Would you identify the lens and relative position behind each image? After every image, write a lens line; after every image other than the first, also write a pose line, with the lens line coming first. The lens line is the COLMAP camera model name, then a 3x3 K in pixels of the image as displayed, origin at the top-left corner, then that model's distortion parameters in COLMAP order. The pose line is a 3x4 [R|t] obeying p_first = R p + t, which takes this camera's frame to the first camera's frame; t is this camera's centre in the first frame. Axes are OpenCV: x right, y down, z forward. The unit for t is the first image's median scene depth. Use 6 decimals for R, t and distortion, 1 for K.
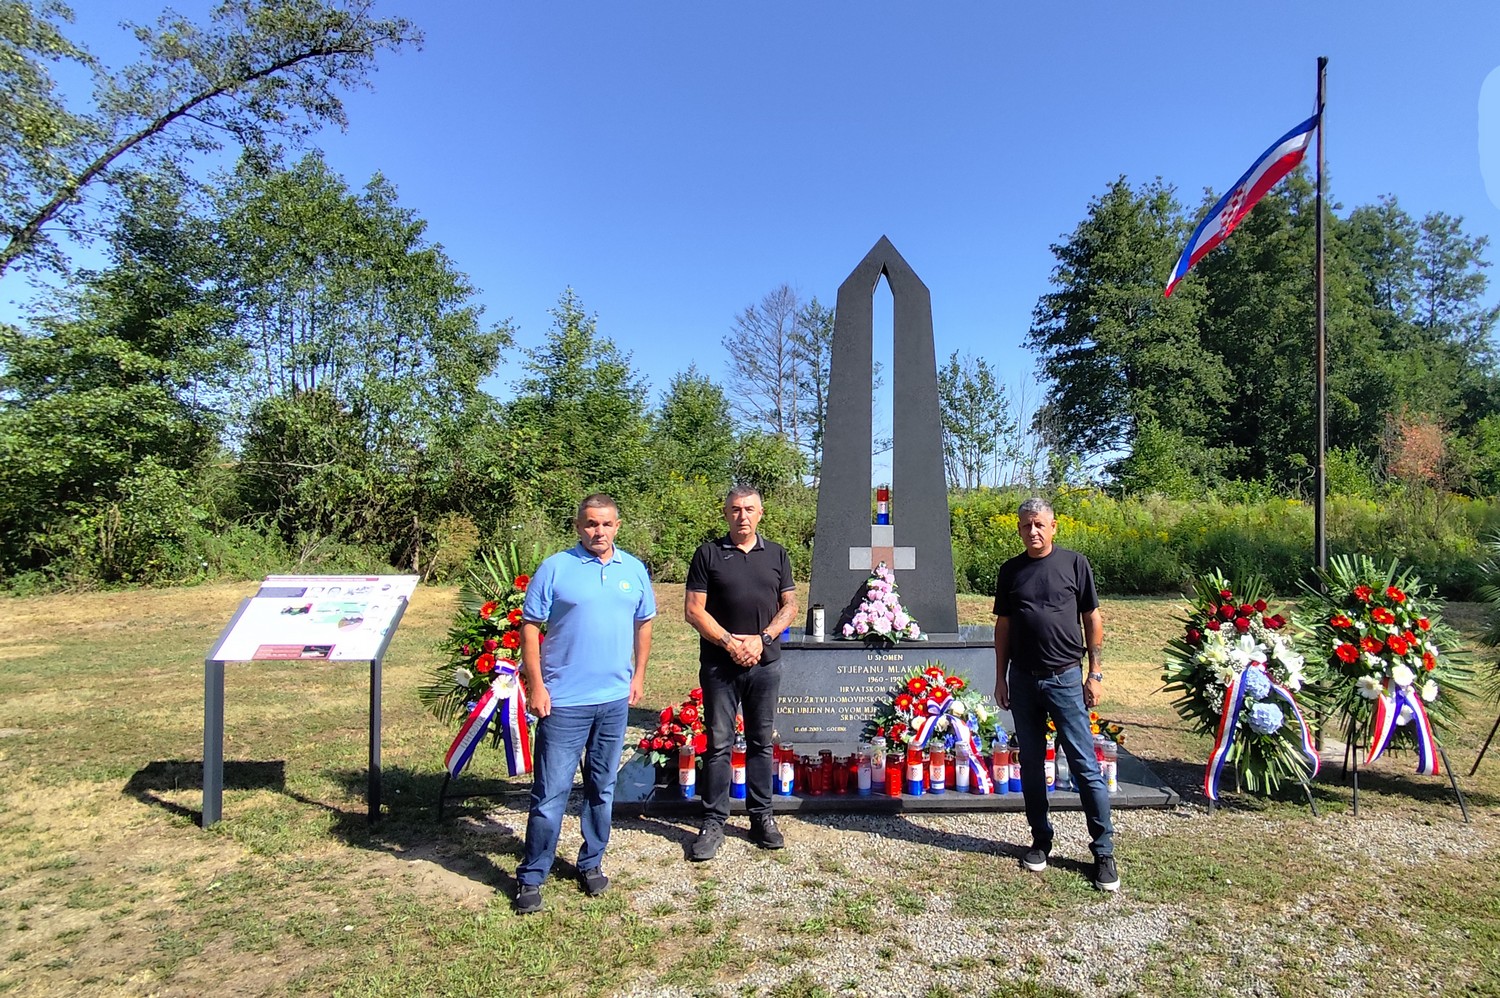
lens RADIAL K [[826.0, 0, 886.9], [0, 826.0, 478.6], [0, 0, 1]] dist [0.000391, 0.000953]
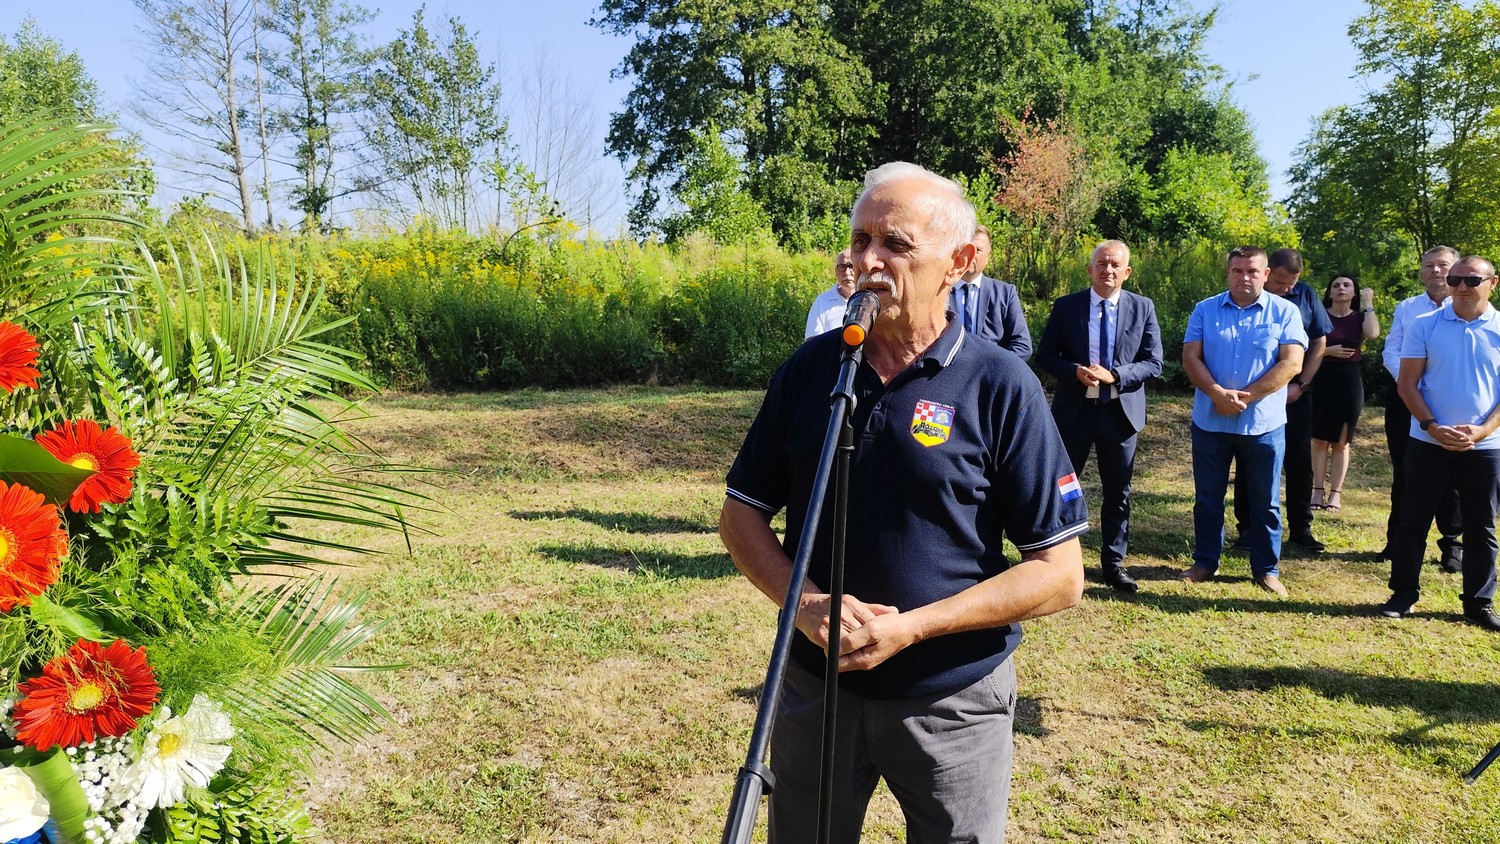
lens RADIAL K [[1017.0, 0, 750.0], [0, 1017.0, 422.0], [0, 0, 1]] dist [0.029988, -0.045800]
pose [[0.978461, -0.025497, 0.204853, 0.117262], [-0.012878, 0.982871, 0.183843, 0.009627], [-0.206032, -0.182521, 0.961372, 0.093505]]
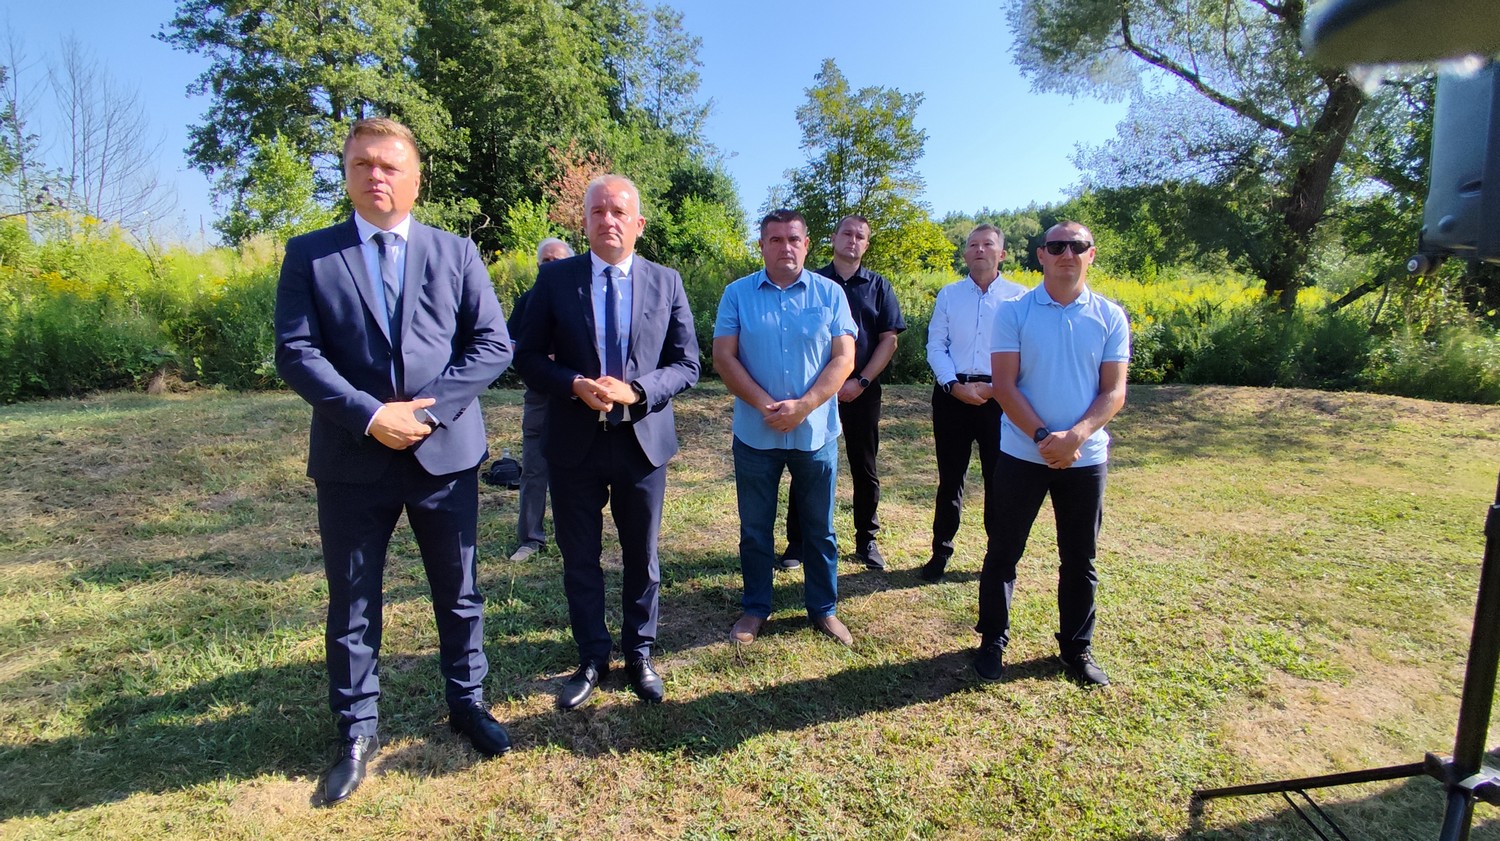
lens RADIAL K [[721.6, 0, 750.0], [0, 721.6, 420.5], [0, 0, 1]] dist [-0.023305, 0.000270]
pose [[0.778664, -0.095050, 0.620200, 0.158988], [-0.044683, 0.977549, 0.205916, 0.017141], [-0.625849, -0.188051, 0.756935, 0.156321]]
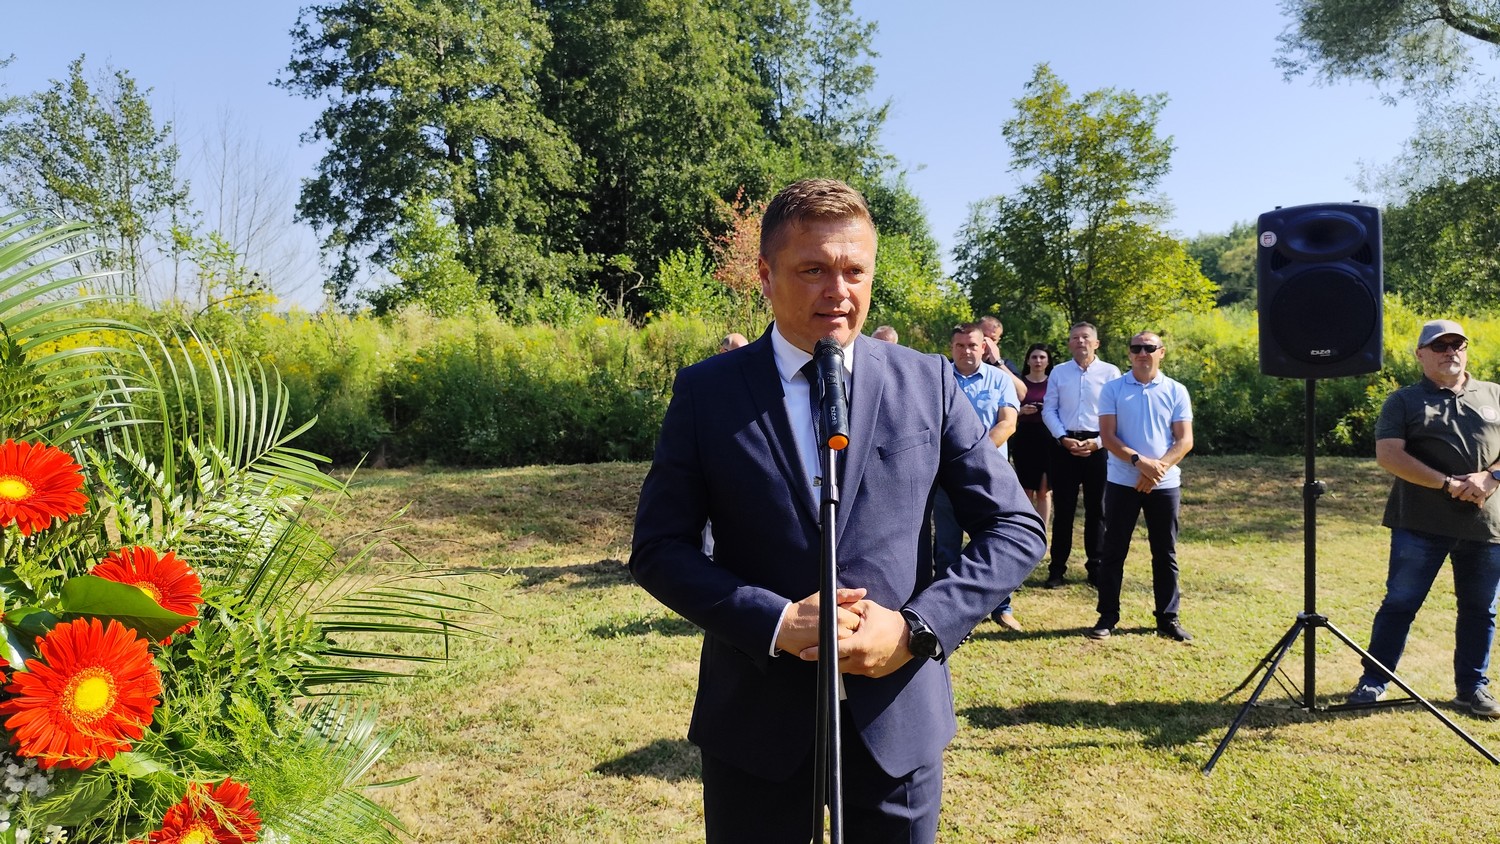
lens RADIAL K [[1021.8, 0, 756.6], [0, 1021.8, 428.3], [0, 0, 1]] dist [0.022173, -0.042108]
pose [[0.878803, -0.045435, 0.475017, 0.107315], [-0.012535, 0.992915, 0.118160, 0.008752], [-0.477020, -0.109794, 0.872008, 0.094196]]
